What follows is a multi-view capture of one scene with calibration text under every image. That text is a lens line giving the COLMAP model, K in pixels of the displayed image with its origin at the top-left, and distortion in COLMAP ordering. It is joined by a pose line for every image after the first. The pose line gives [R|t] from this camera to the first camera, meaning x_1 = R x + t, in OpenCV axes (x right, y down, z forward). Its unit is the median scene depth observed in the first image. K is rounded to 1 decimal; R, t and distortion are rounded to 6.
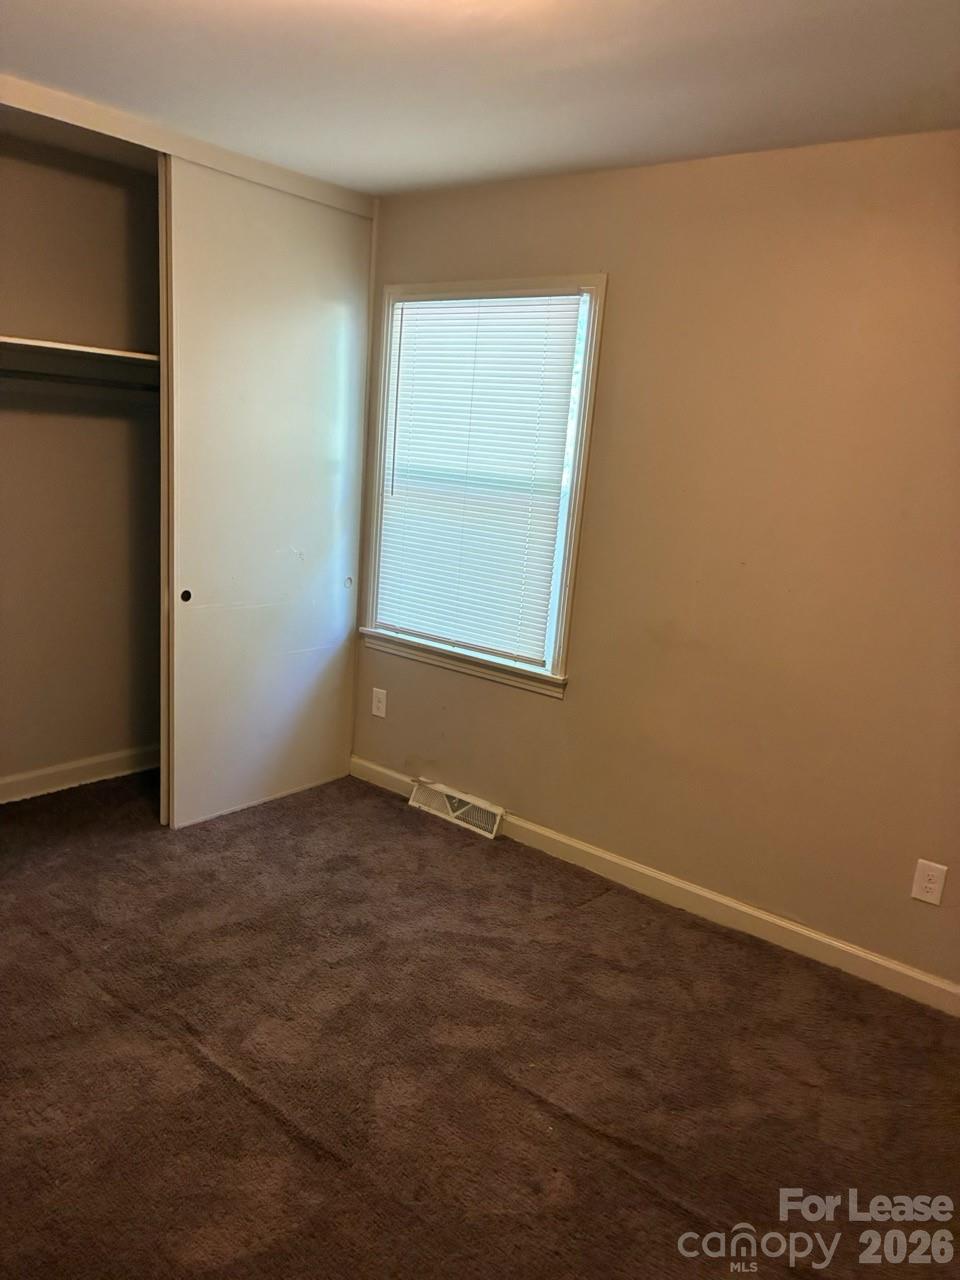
lens RADIAL K [[964.4, 0, 478.9], [0, 964.4, 641.1], [0, 0, 1]] dist [0.035321, -0.007957]
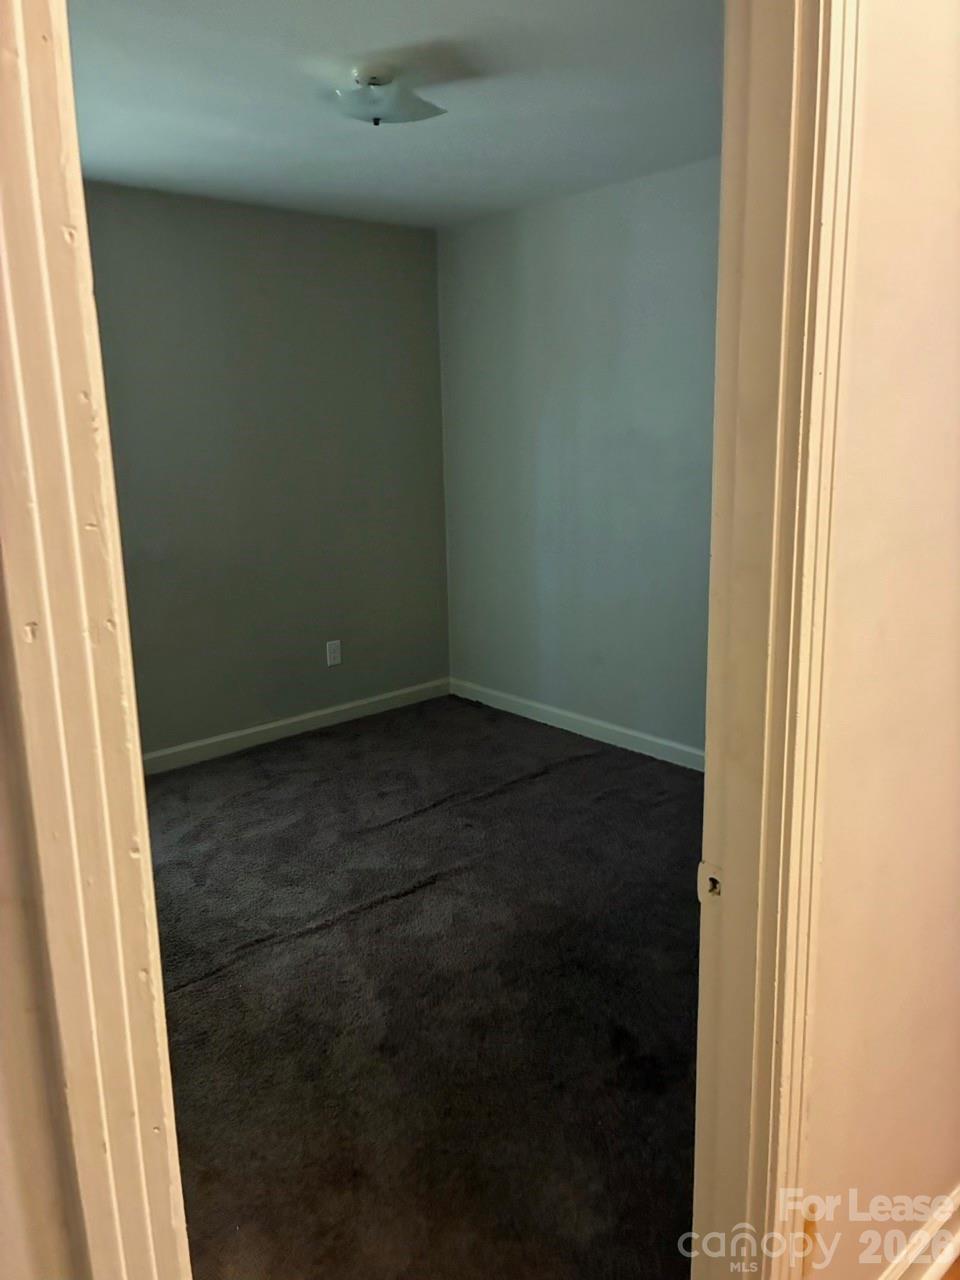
lens RADIAL K [[964.4, 0, 479.3], [0, 964.4, 637.7], [0, 0, 1]] dist [0.035321, -0.007957]
pose [[0.153144, -0.300064, 0.941546, -1.266194], [0.235426, 0.936430, 0.260141, -0.185706], [-0.959751, 0.181825, 0.214052, 0.447844]]
